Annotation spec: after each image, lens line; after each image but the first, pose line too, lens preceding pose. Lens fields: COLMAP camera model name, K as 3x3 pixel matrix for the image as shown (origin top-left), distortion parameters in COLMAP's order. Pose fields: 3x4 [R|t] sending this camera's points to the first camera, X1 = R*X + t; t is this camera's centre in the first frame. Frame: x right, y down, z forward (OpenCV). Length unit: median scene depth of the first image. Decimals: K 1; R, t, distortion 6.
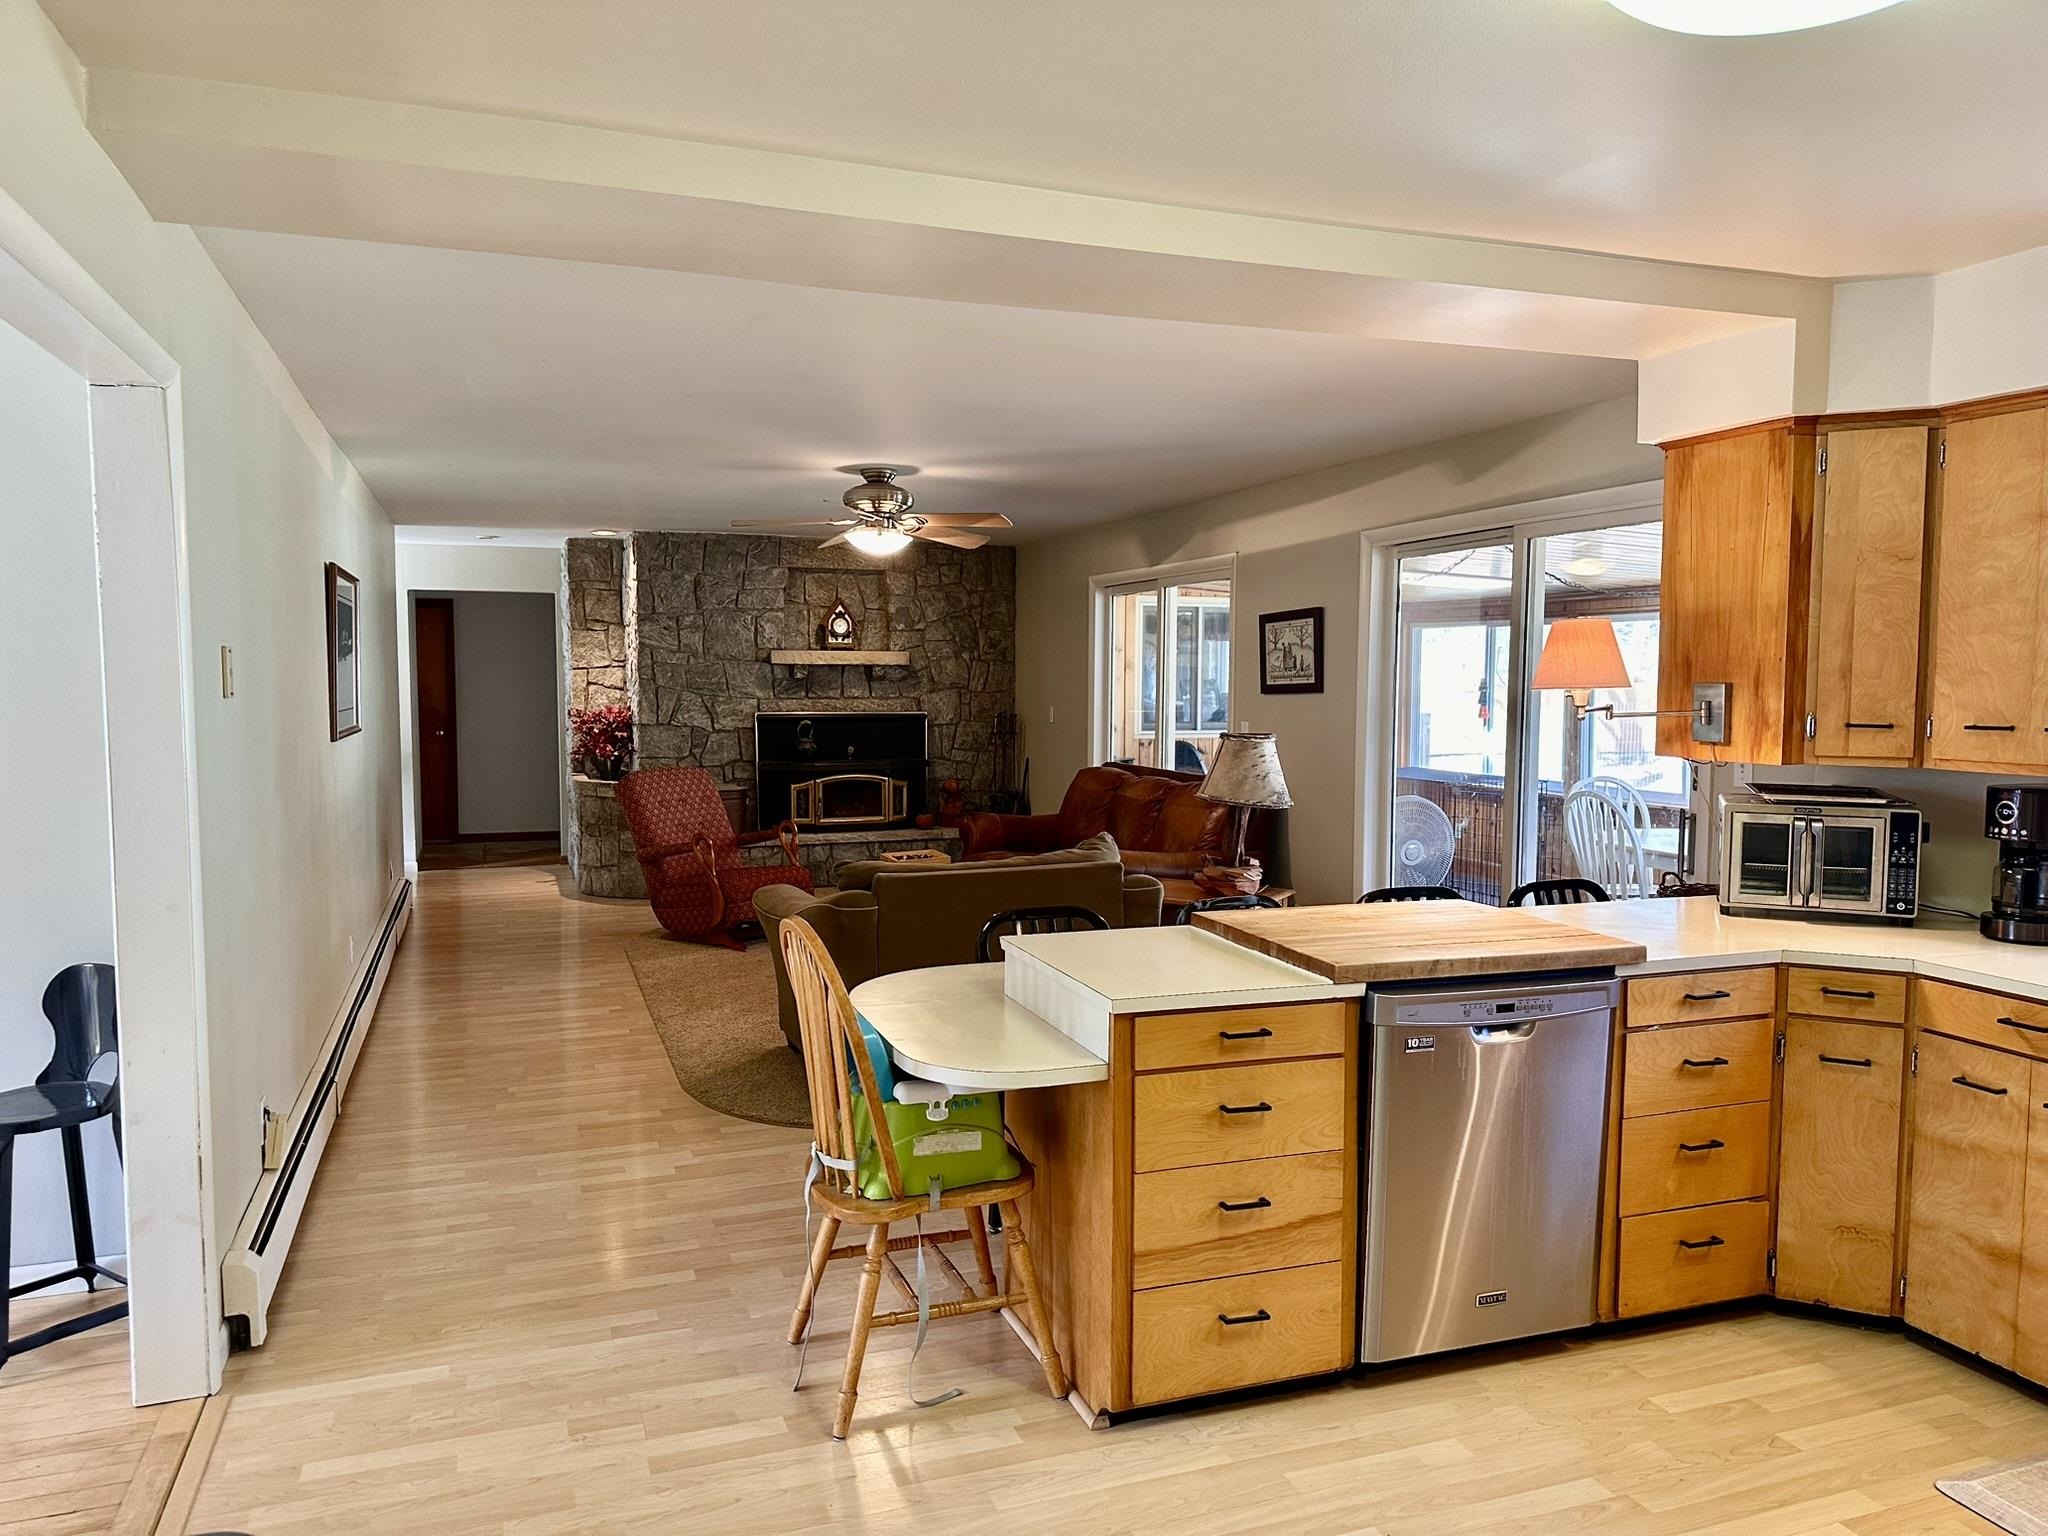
lens RADIAL K [[1444.8, 0, 1023.5], [0, 1444.8, 777.3], [0, 0, 1]] dist [0.037236, -0.016026]
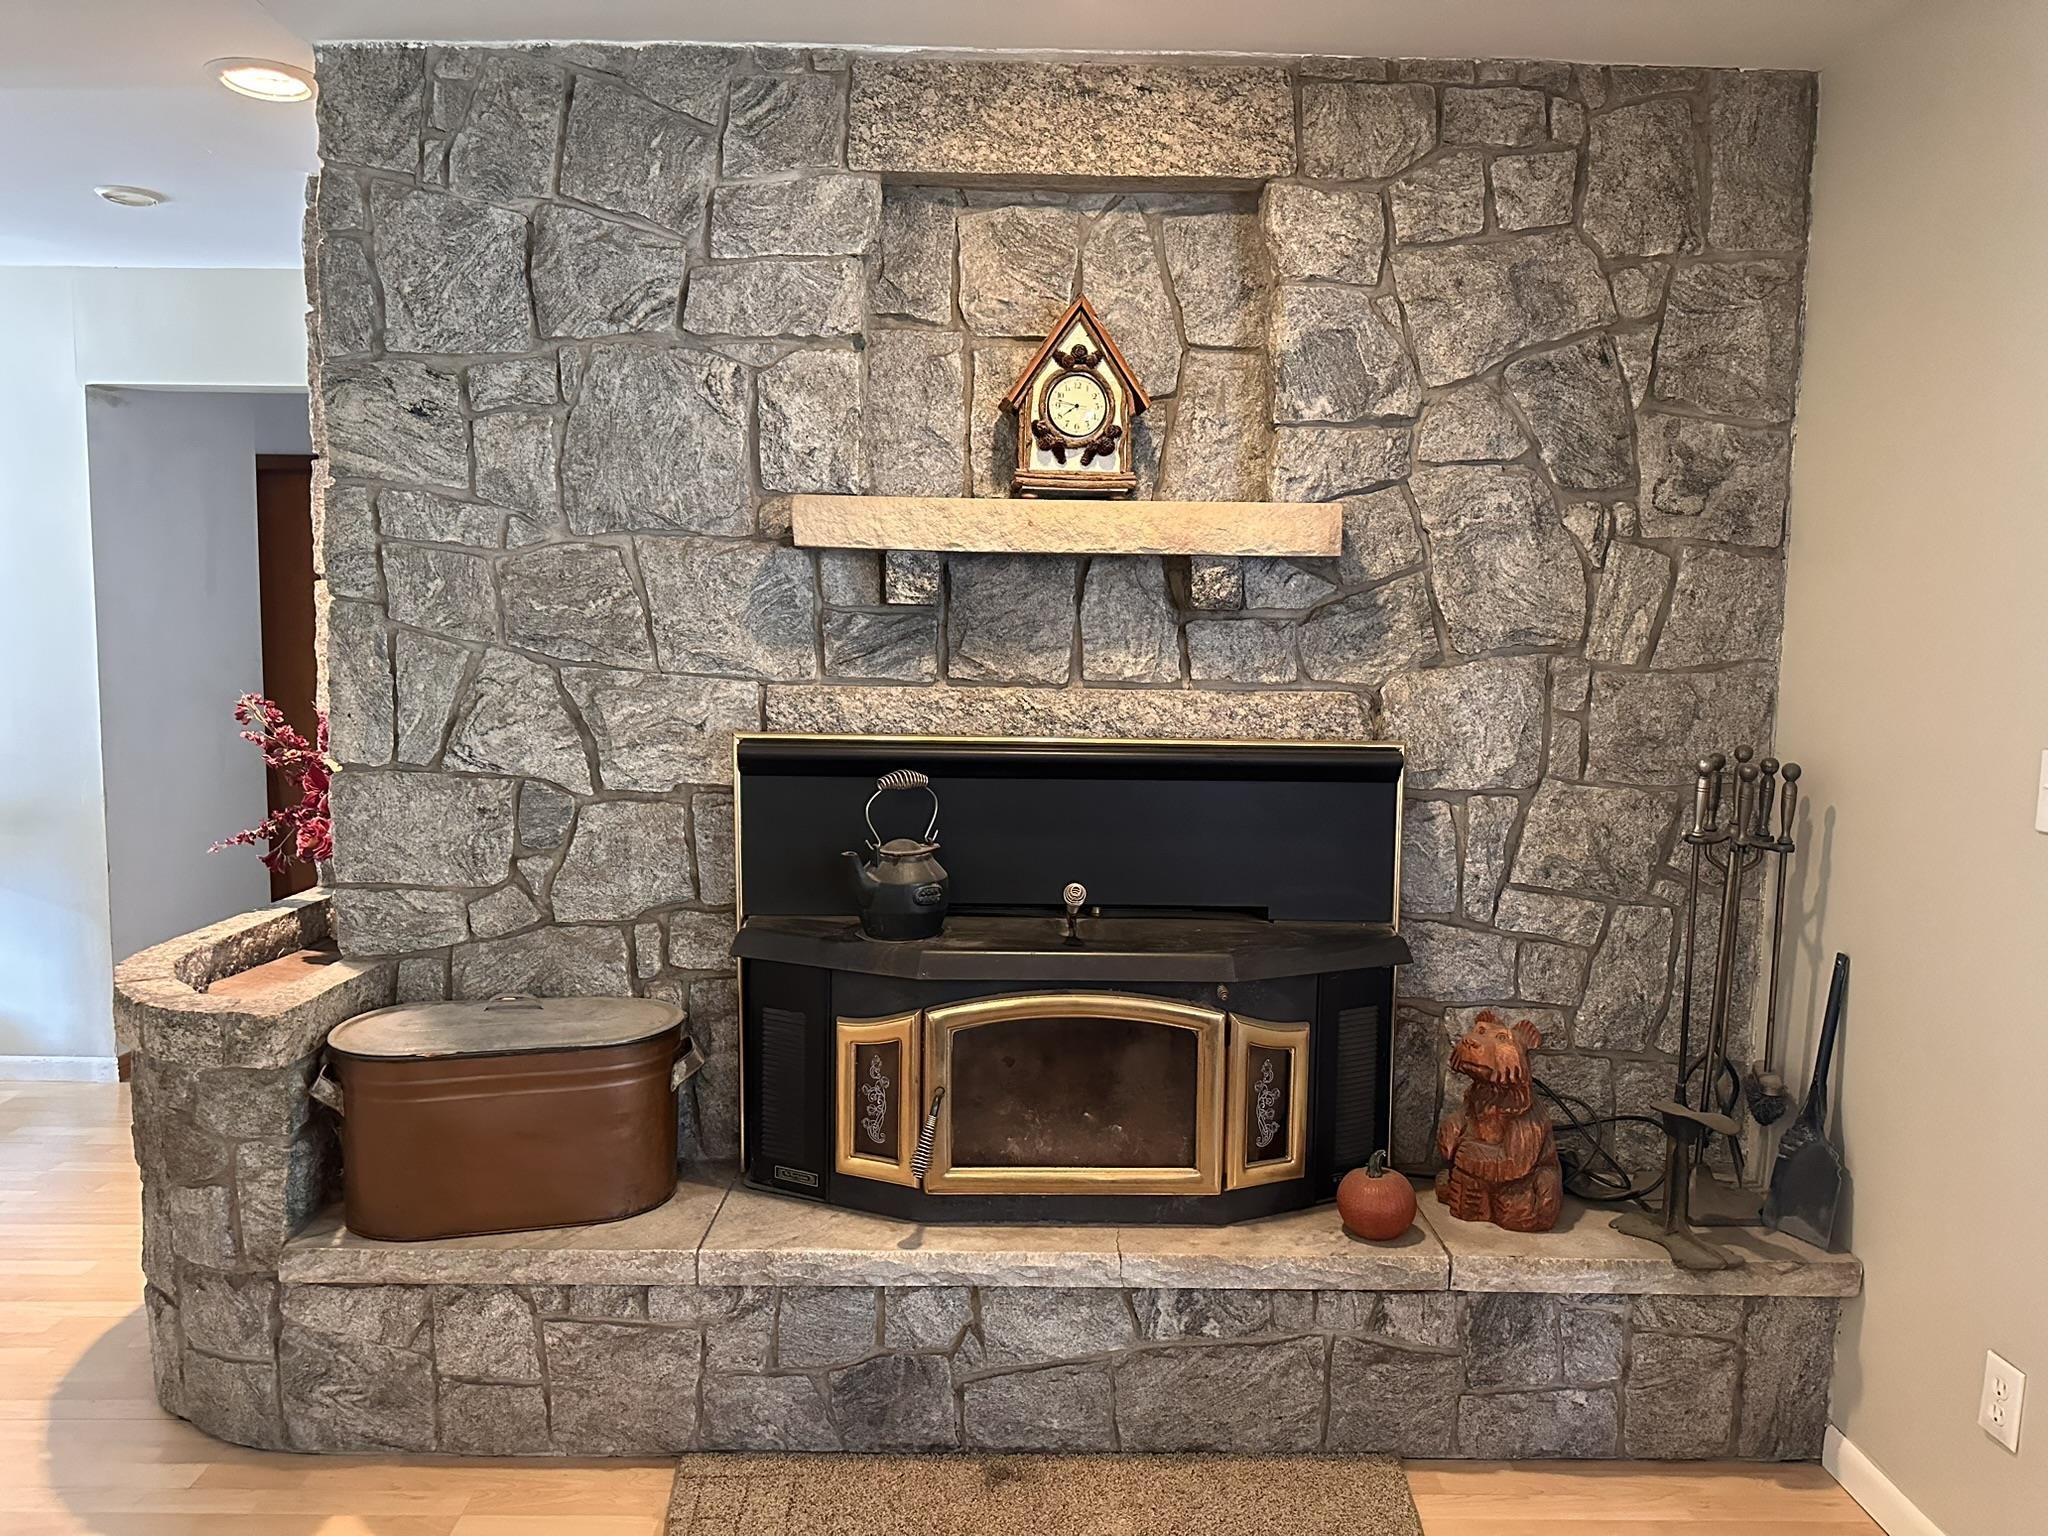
lens RADIAL K [[1444.8, 0, 1028.1], [0, 1444.8, 785.7], [0, 0, 1]] dist [0.037236, -0.016026]
pose [[0.941478, 0.044500, -0.334124, -0.045071], [-0.036297, 0.998868, 0.030758, -0.044113], [0.335115, -0.016831, 0.942027, 0.752208]]
